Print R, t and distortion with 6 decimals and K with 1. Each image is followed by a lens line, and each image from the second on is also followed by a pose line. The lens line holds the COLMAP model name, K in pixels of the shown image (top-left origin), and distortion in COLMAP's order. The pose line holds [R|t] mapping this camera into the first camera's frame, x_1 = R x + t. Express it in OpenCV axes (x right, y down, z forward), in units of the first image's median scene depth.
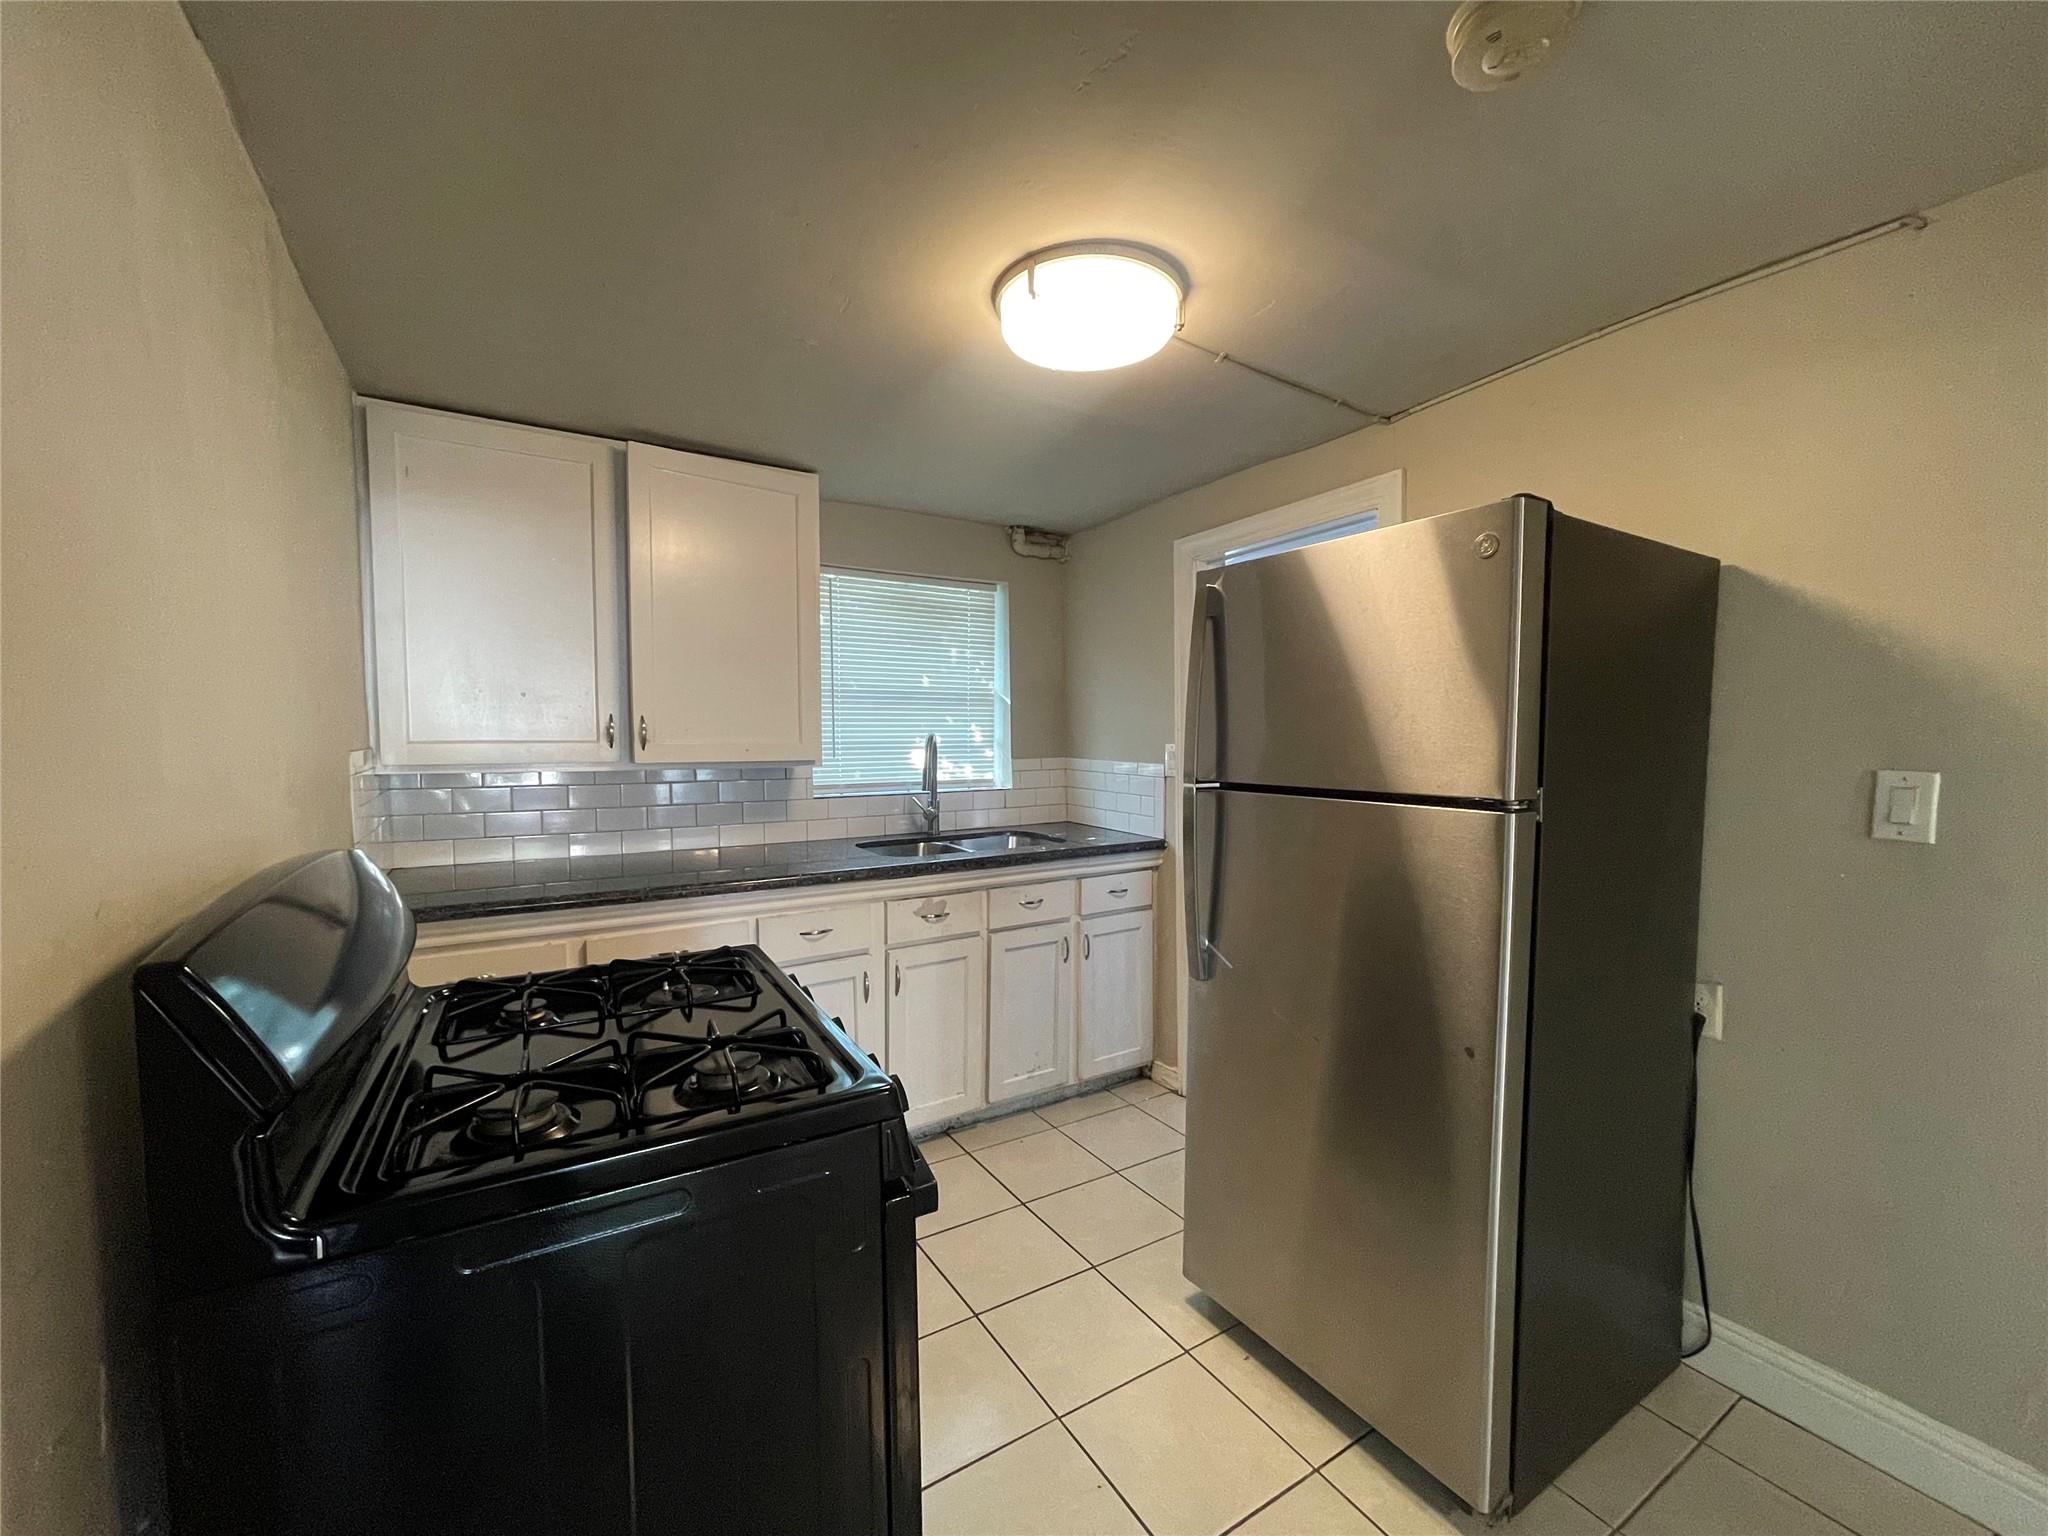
lens RADIAL K [[813.8, 0, 950.4], [0, 813.8, 784.5], [0, 0, 1]] dist [-0.004536, 0.000069]
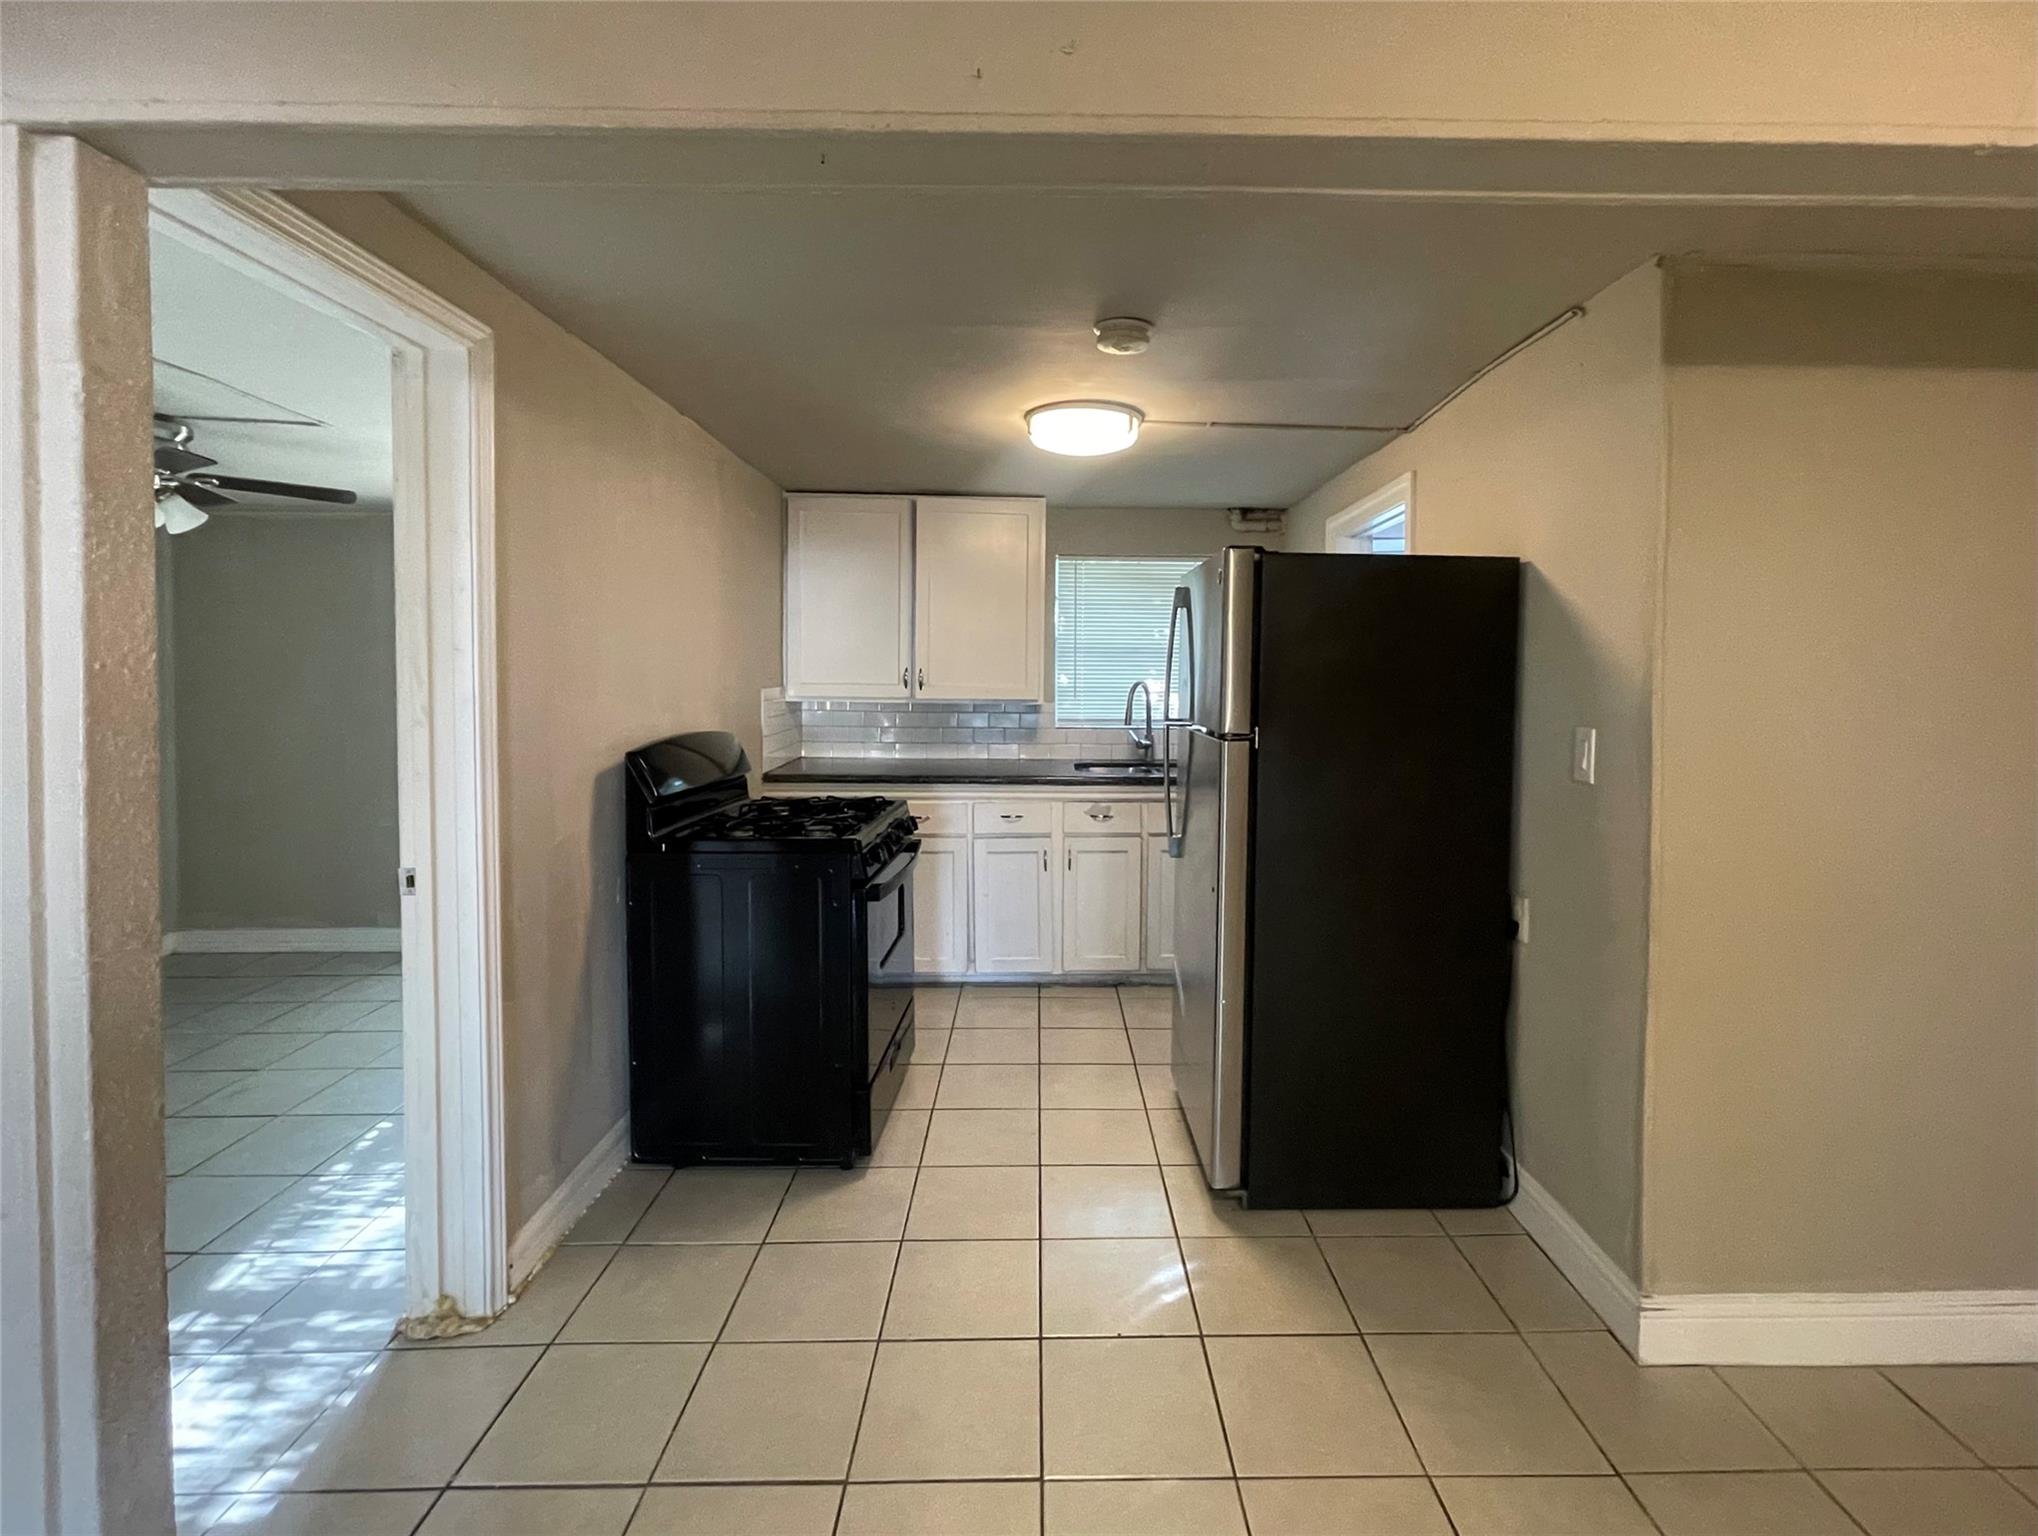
lens RADIAL K [[939.8, 0, 1013.6], [0, 939.8, 698.4], [0, 0, 1]] dist [0.000584, 0.000152]
pose [[0.854391, 0.024232, -0.519065, 0.784589], [-0.040836, 0.998954, -0.020581, 0.003727], [0.518023, 0.038781, 0.854487, -0.496725]]
